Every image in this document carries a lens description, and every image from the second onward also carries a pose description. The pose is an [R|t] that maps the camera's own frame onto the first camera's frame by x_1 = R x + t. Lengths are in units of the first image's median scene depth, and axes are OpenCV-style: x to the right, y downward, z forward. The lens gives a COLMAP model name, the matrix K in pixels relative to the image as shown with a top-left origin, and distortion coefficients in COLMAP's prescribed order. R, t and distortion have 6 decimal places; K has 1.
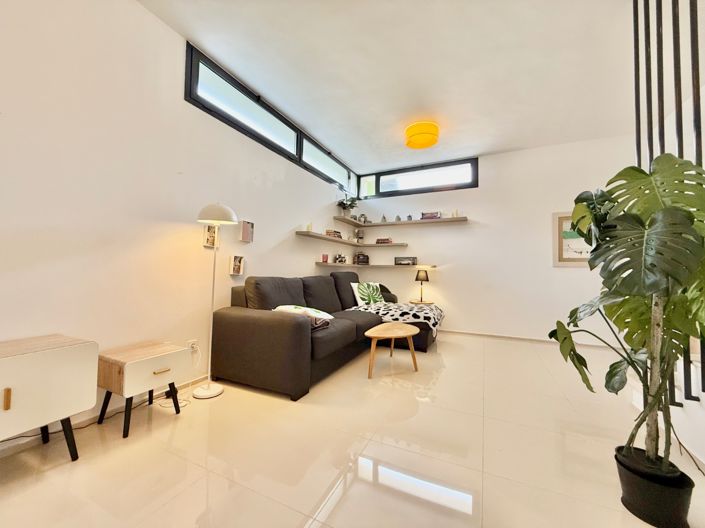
lens RADIAL K [[282.5, 0, 353.8], [0, 282.5, 263.4], [0, 0, 1]] dist [0.002031, 0.000430]
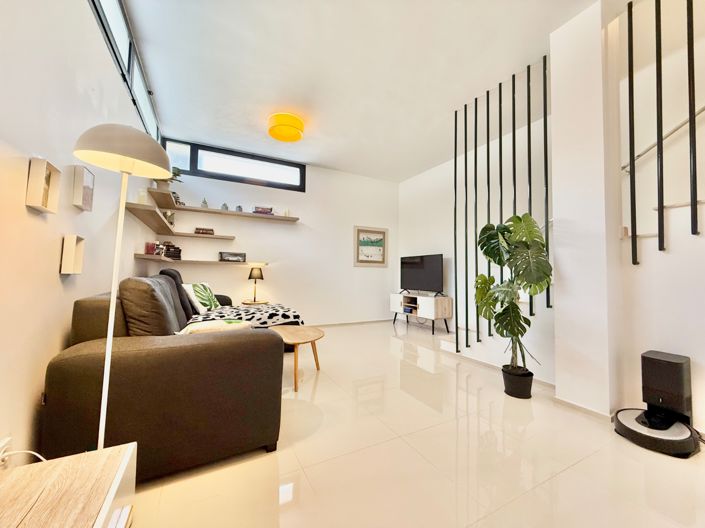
lens RADIAL K [[282.5, 0, 347.2], [0, 282.5, 262.2], [0, 0, 1]] dist [0.002031, 0.000430]
pose [[0.600144, 0.025406, 0.799489, -0.325516], [-0.029806, 0.999512, -0.009389, 0.005575], [-0.799337, -0.018195, 0.600608, 0.206098]]
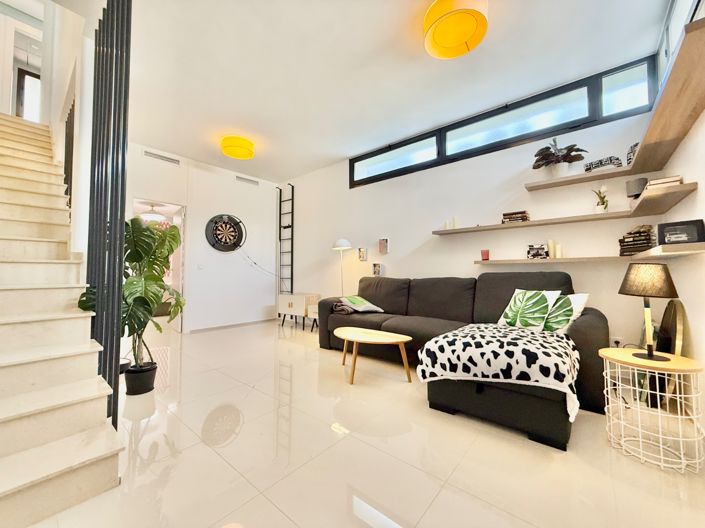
lens RADIAL K [[282.5, 0, 352.5], [0, 282.5, 260.1], [0, 0, 1]] dist [0.002031, 0.000430]
pose [[-0.255180, -0.051511, -0.965521, 0.674543], [0.033882, 0.997490, -0.062171, 0.028414], [0.966300, -0.048579, -0.252794, 0.770830]]
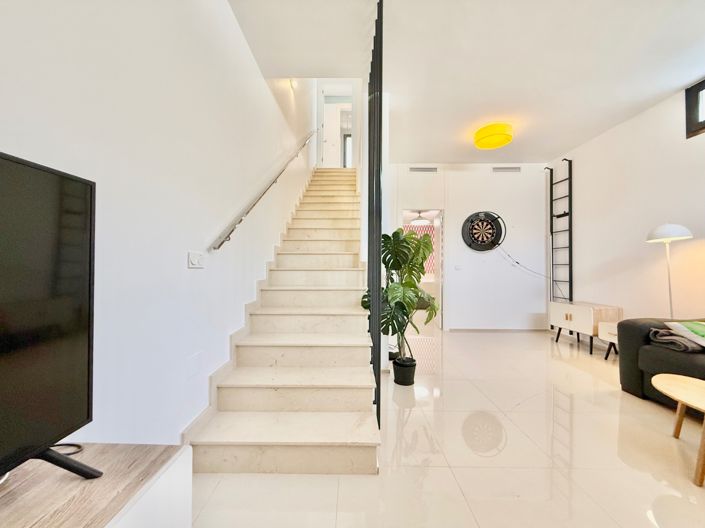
lens RADIAL K [[282.5, 0, 349.3], [0, 282.5, 262.5], [0, 0, 1]] dist [0.002031, 0.000430]
pose [[-0.908935, -0.018004, -0.416550, 0.615193], [0.003754, 0.998673, -0.051357, 0.001655], [0.416922, -0.048244, -0.907661, 0.753460]]
